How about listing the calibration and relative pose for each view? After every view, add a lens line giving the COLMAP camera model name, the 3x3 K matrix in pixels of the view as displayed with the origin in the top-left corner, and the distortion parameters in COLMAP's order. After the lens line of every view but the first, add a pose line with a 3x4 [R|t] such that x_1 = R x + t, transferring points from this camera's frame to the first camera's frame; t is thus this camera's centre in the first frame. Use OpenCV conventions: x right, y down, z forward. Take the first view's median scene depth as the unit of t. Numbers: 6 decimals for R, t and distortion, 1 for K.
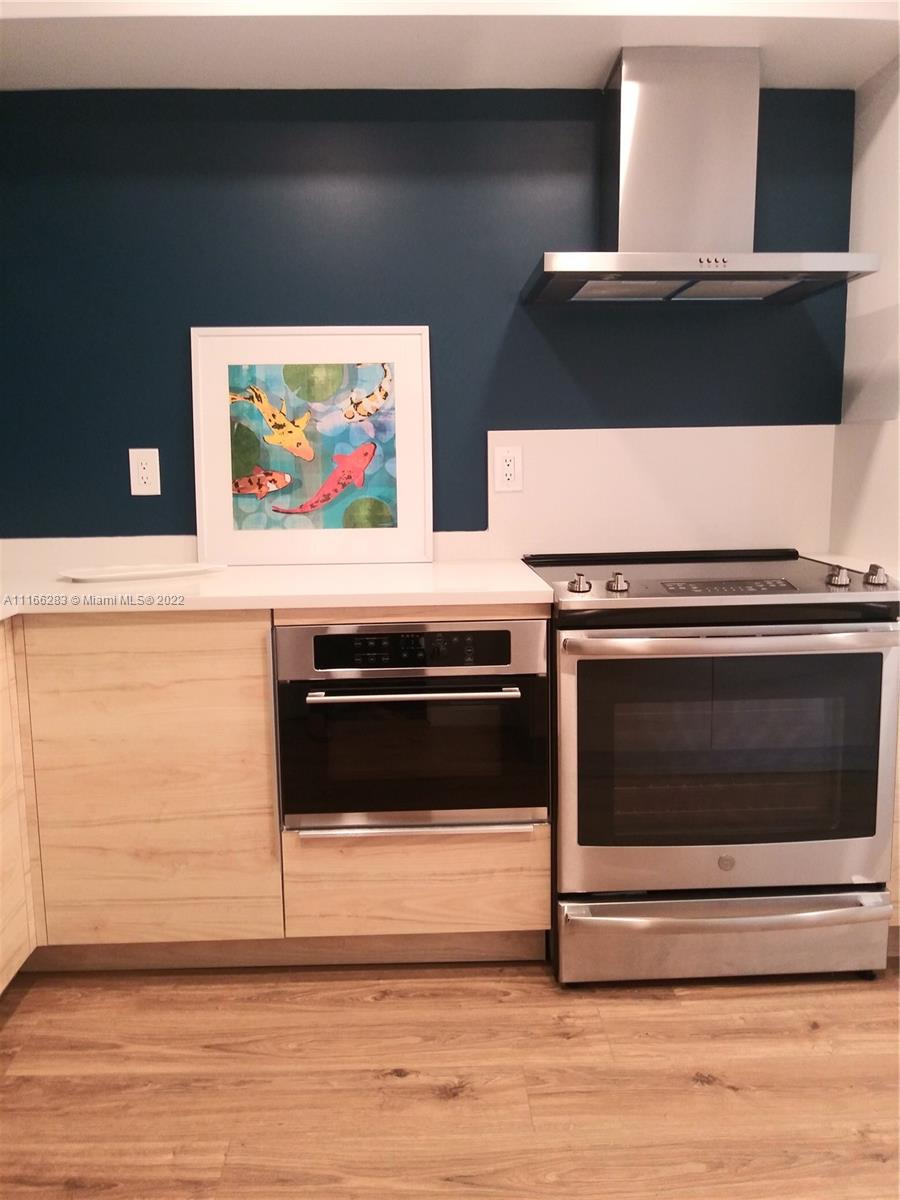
lens RADIAL K [[967.1, 0, 447.2], [0, 967.1, 589.9], [0, 0, 1]] dist [0.035795, -0.078496]
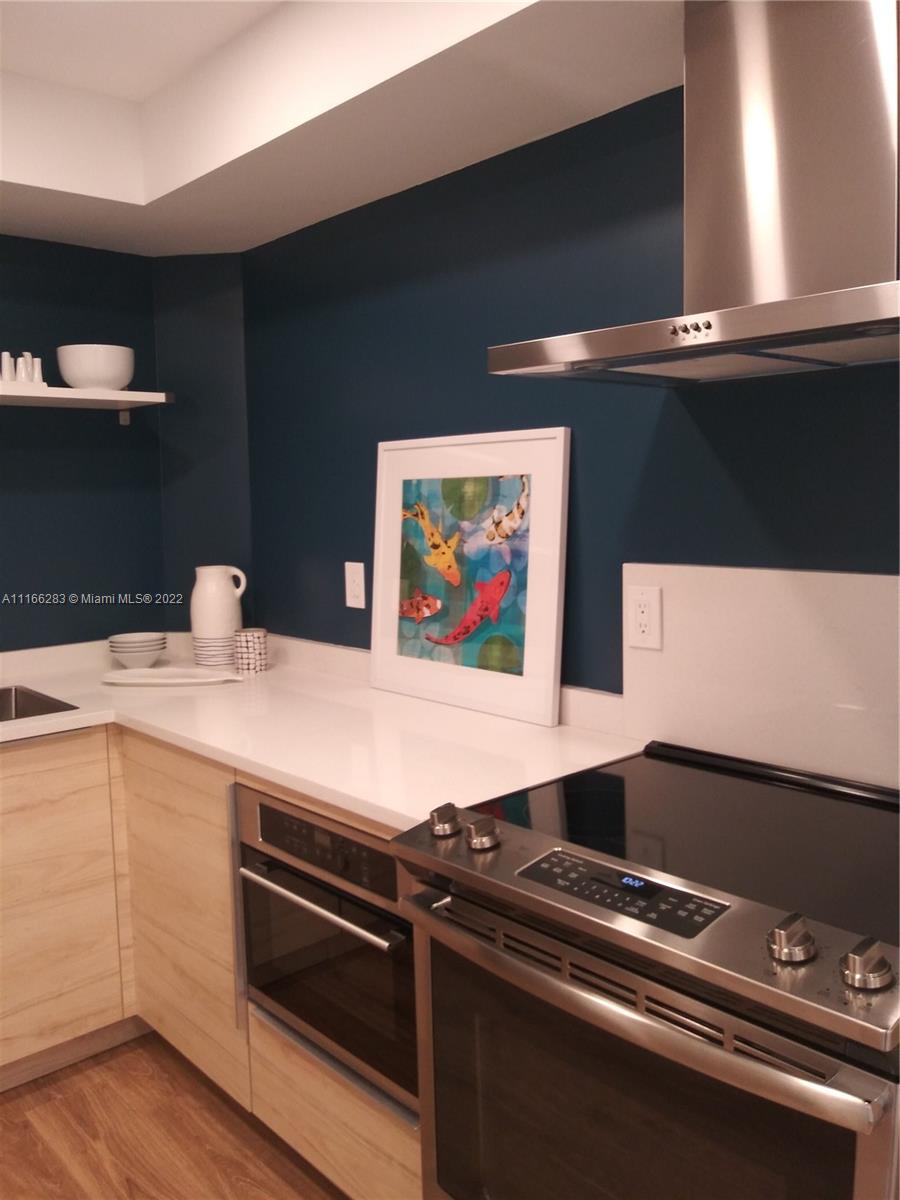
lens RADIAL K [[983.4, 0, 448.3], [0, 983.4, 576.0], [0, 0, 1]] dist [0.003239, -0.044697]
pose [[0.641374, 0.065389, -0.764437, 0.627121], [-0.088764, 0.995995, 0.010722, -0.178651], [0.762076, 0.060977, 0.644610, 0.495170]]
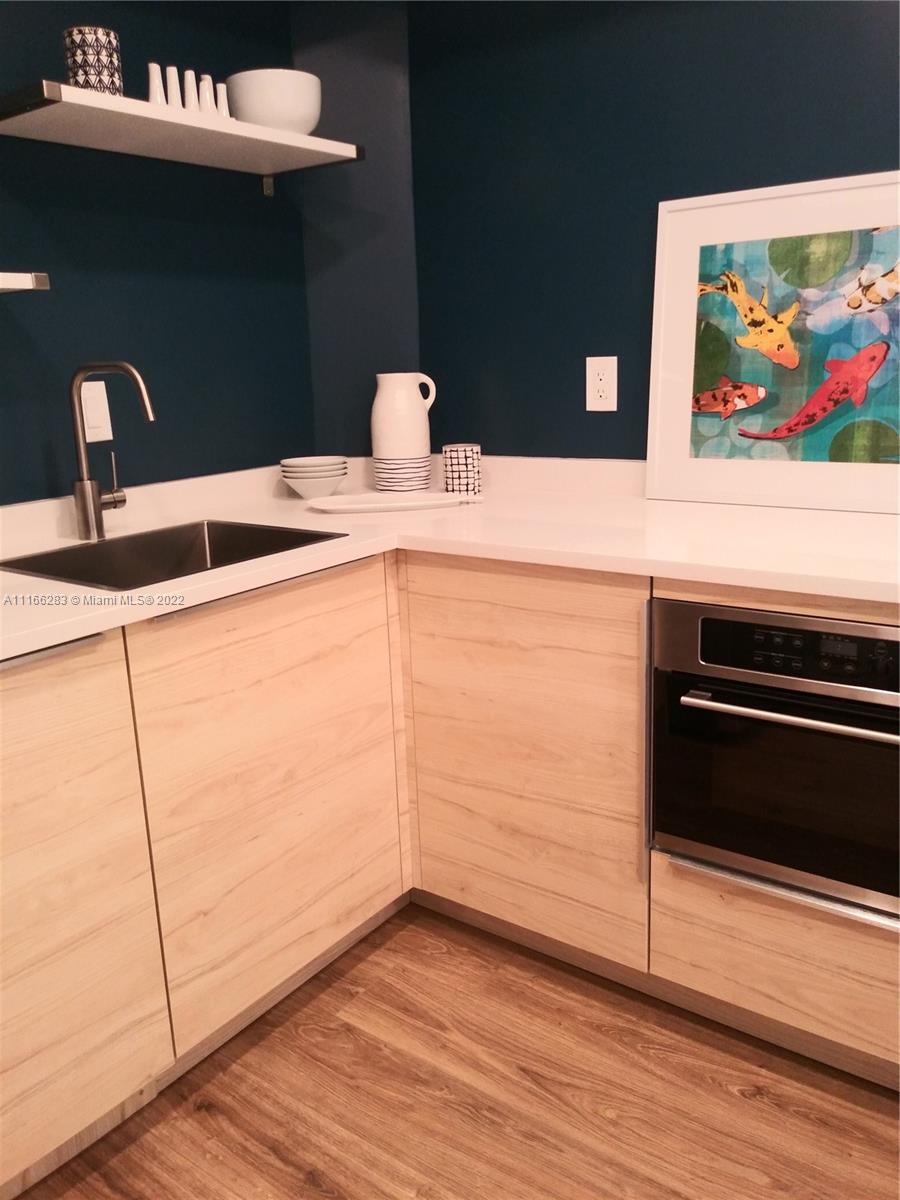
lens RADIAL K [[963.5, 0, 446.1], [0, 963.5, 589.4], [0, 0, 1]] dist [0.039921, -0.080559]
pose [[0.779917, 0.130833, -0.612056, 0.152844], [-0.057086, 0.988702, 0.138602, -0.062436], [0.623275, -0.073159, 0.778573, 0.278314]]
